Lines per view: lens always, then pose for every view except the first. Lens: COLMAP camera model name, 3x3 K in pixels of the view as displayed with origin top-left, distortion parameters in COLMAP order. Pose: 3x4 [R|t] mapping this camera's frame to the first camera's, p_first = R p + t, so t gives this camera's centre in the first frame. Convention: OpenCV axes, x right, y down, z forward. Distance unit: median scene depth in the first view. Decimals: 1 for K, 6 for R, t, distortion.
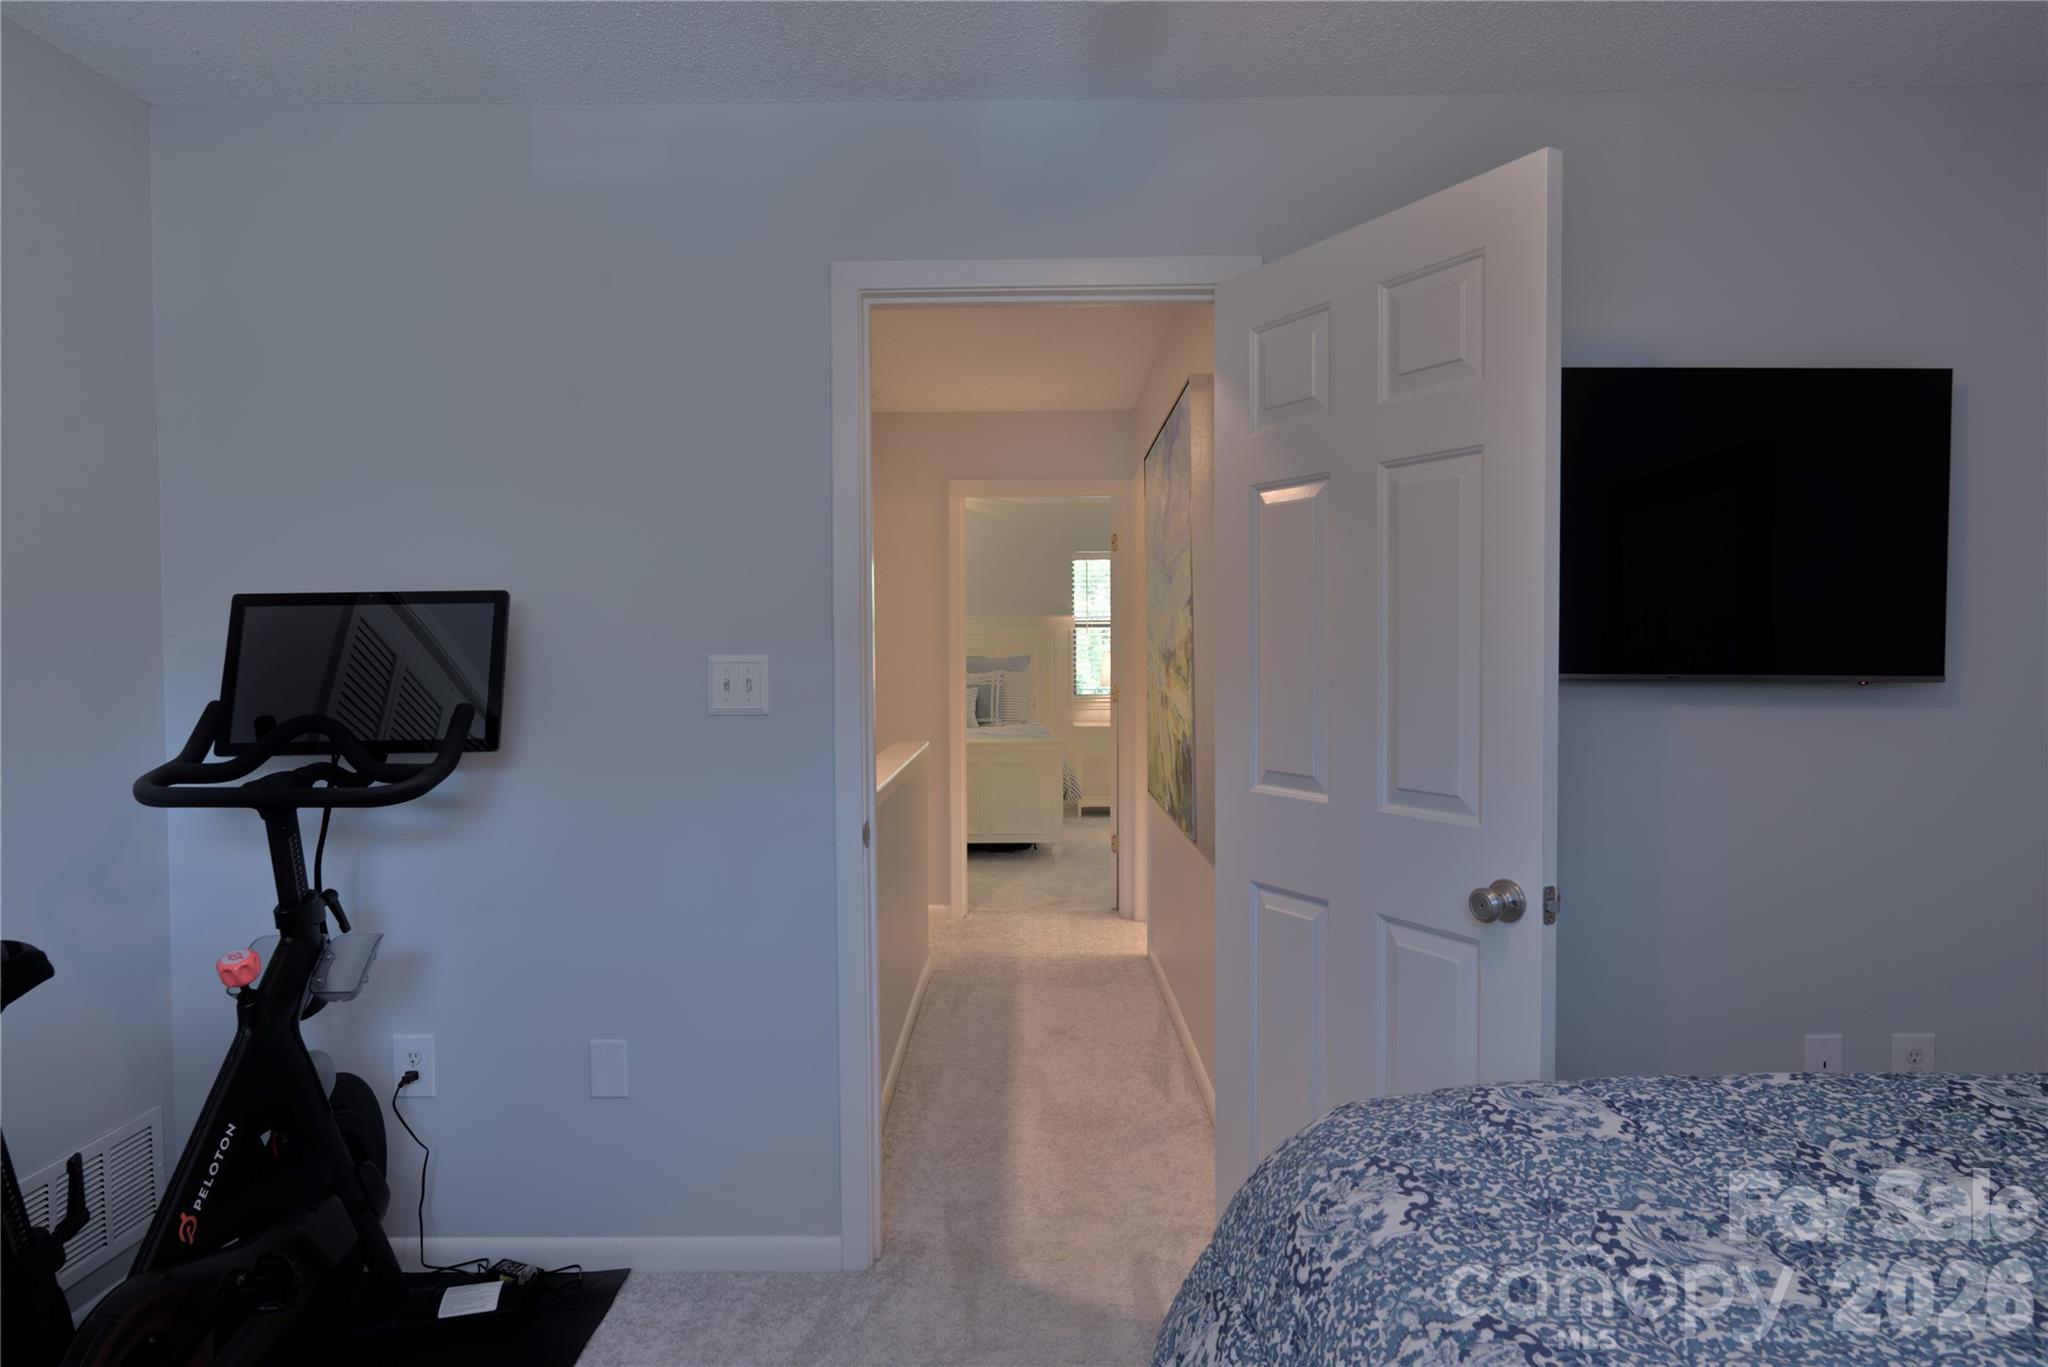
lens RADIAL K [[1175.7, 0, 1018.3], [0, 1175.7, 681.5], [0, 0, 1]] dist [-0.003005, 0.002918]
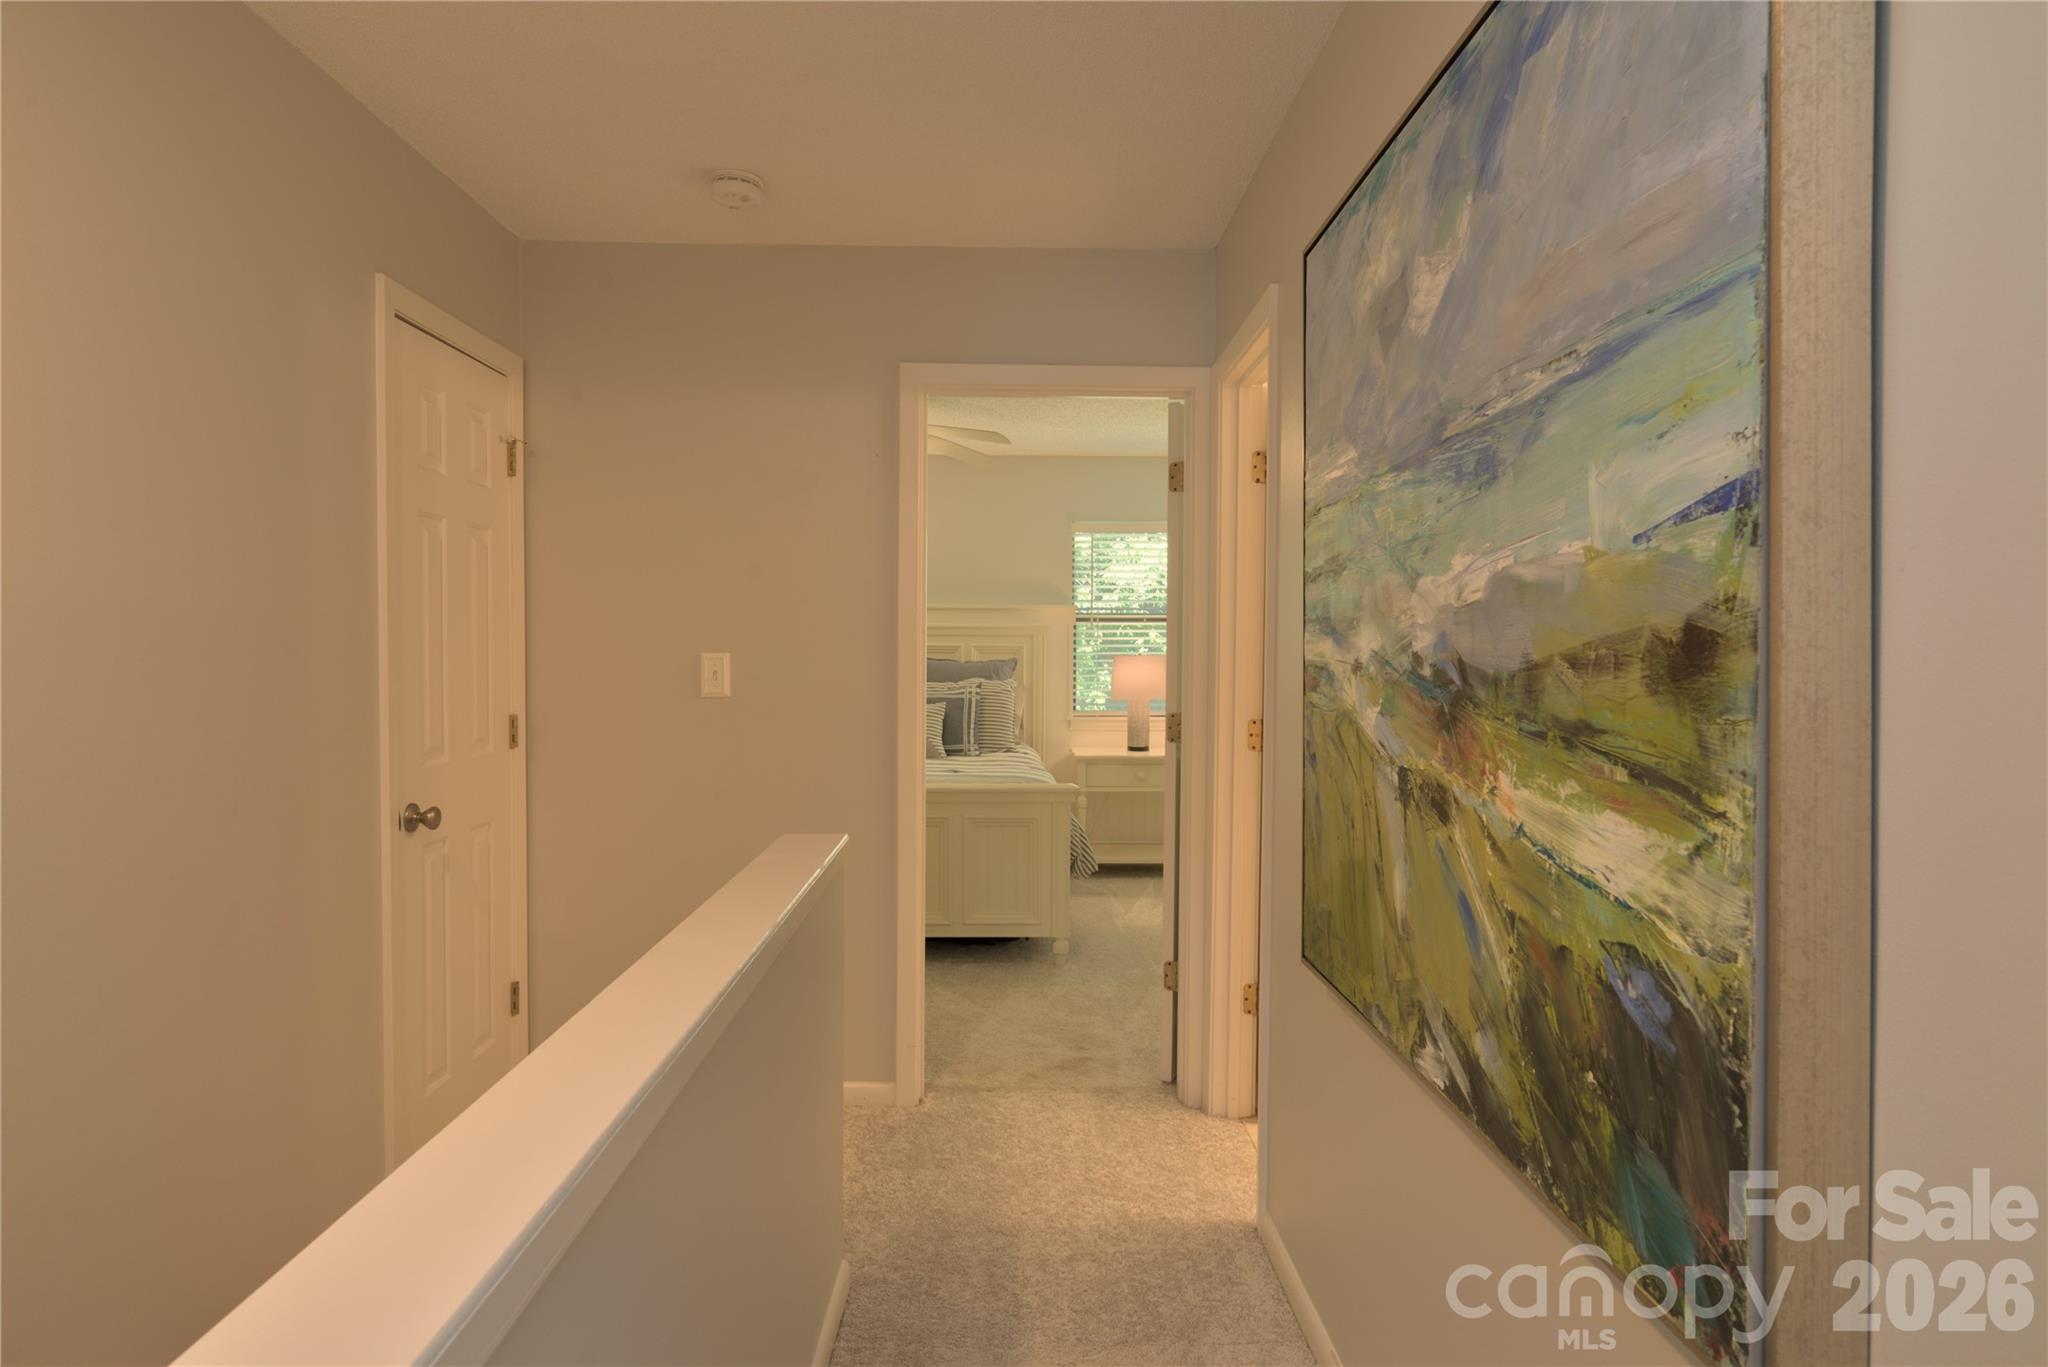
lens RADIAL K [[1175.7, 0, 1018.3], [0, 1175.7, 681.5], [0, 0, 1]] dist [-0.003005, 0.002918]
pose [[0.999584, 0.009598, 0.027187, -0.012056], [-0.009769, 0.999933, 0.006156, -0.014137], [-0.027126, -0.006419, 0.999611, 0.353524]]
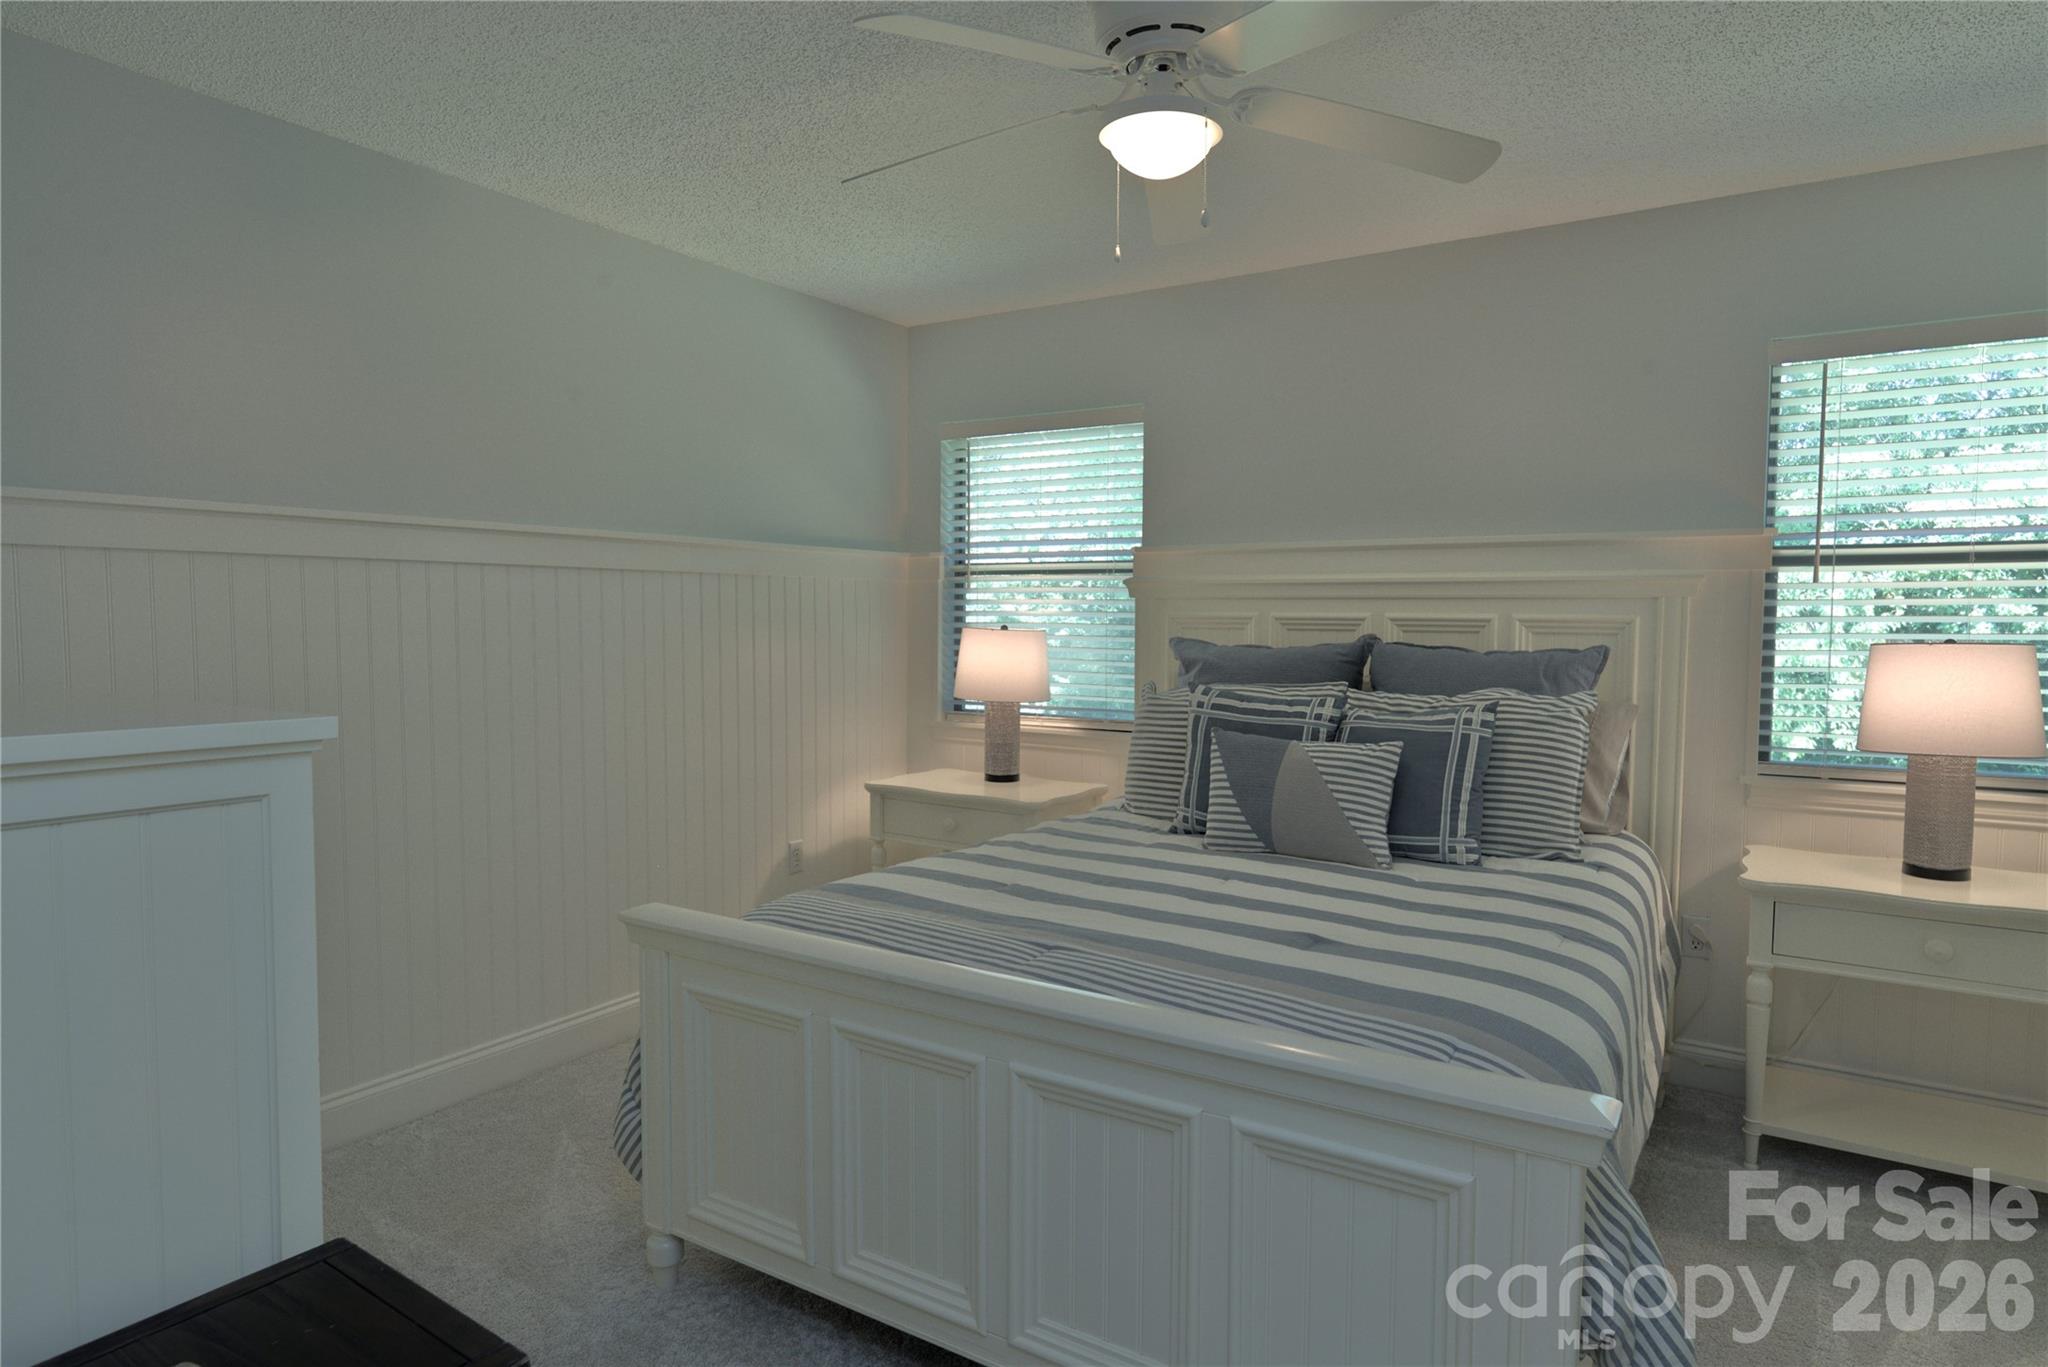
lens RADIAL K [[1175.7, 0, 1018.3], [0, 1175.7, 681.5], [0, 0, 1]] dist [-0.003005, 0.002918]
pose [[0.841247, 0.041992, -0.539018, 0.063578], [-0.022242, 0.998823, 0.043100, -0.027895], [0.540194, -0.024269, 0.841191, 0.816597]]
